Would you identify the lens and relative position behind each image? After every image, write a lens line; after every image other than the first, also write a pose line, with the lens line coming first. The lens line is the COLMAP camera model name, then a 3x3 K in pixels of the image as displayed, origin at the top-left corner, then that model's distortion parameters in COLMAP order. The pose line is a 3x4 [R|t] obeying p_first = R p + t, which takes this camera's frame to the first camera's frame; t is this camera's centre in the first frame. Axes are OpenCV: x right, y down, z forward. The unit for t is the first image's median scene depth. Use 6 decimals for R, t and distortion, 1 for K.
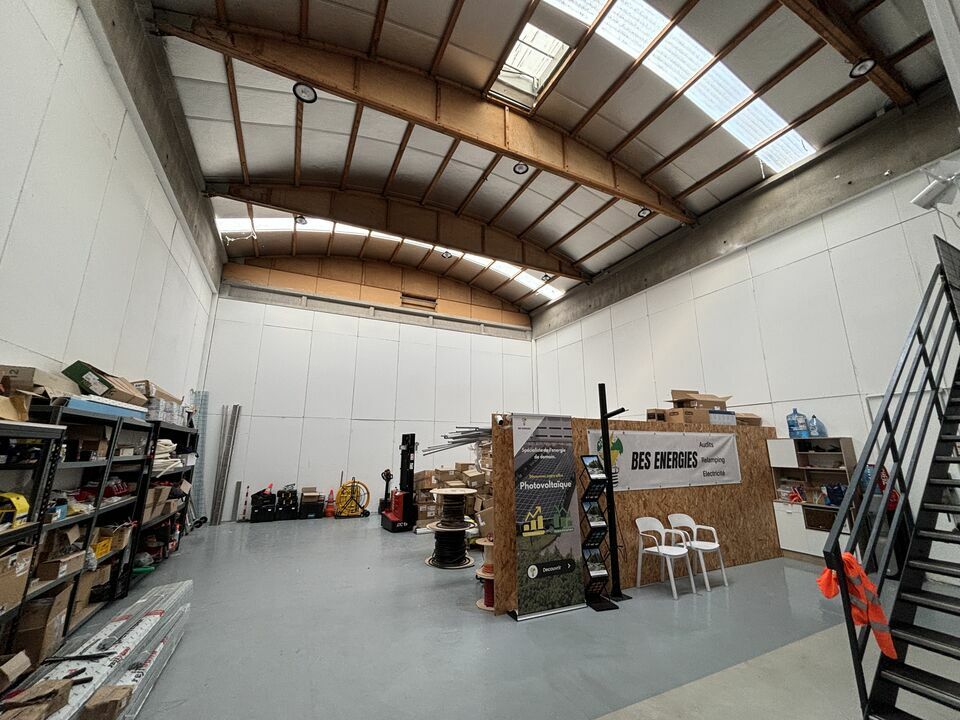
lens RADIAL K [[385.9, 0, 482.1], [0, 385.9, 359.6], [0, 0, 1]] dist [-0.001190, -0.000061]
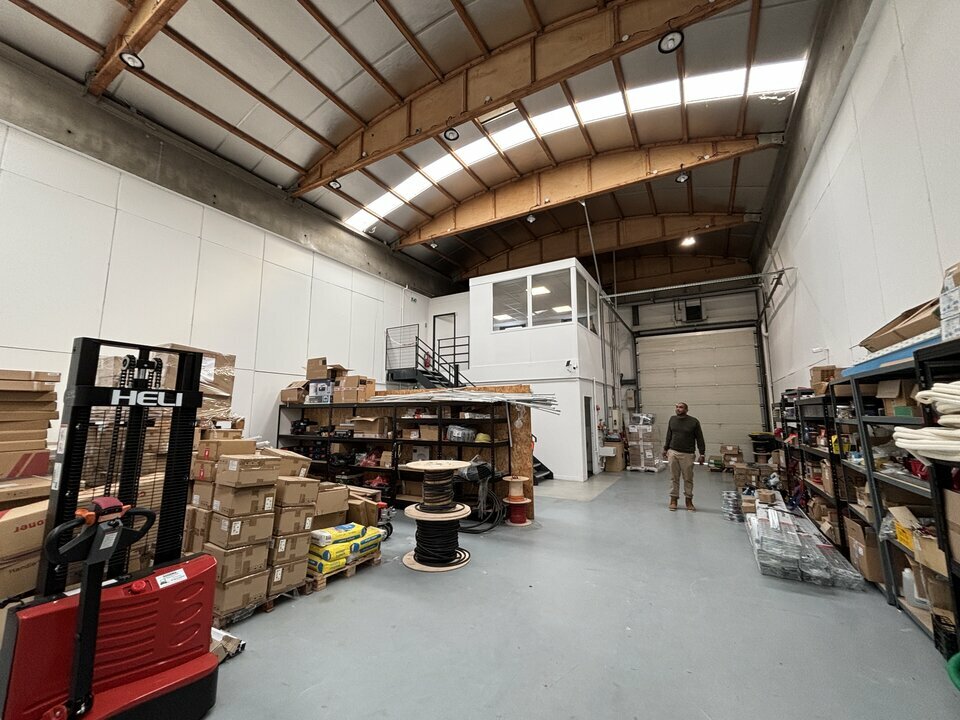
lens RADIAL K [[385.9, 0, 482.1], [0, 385.9, 359.0], [0, 0, 1]] dist [-0.001190, -0.000061]
pose [[-0.558760, 0.111500, 0.821800, -0.572619], [-0.189461, 0.947554, -0.257381, 0.242443], [-0.807398, -0.299513, -0.508331, 1.039207]]
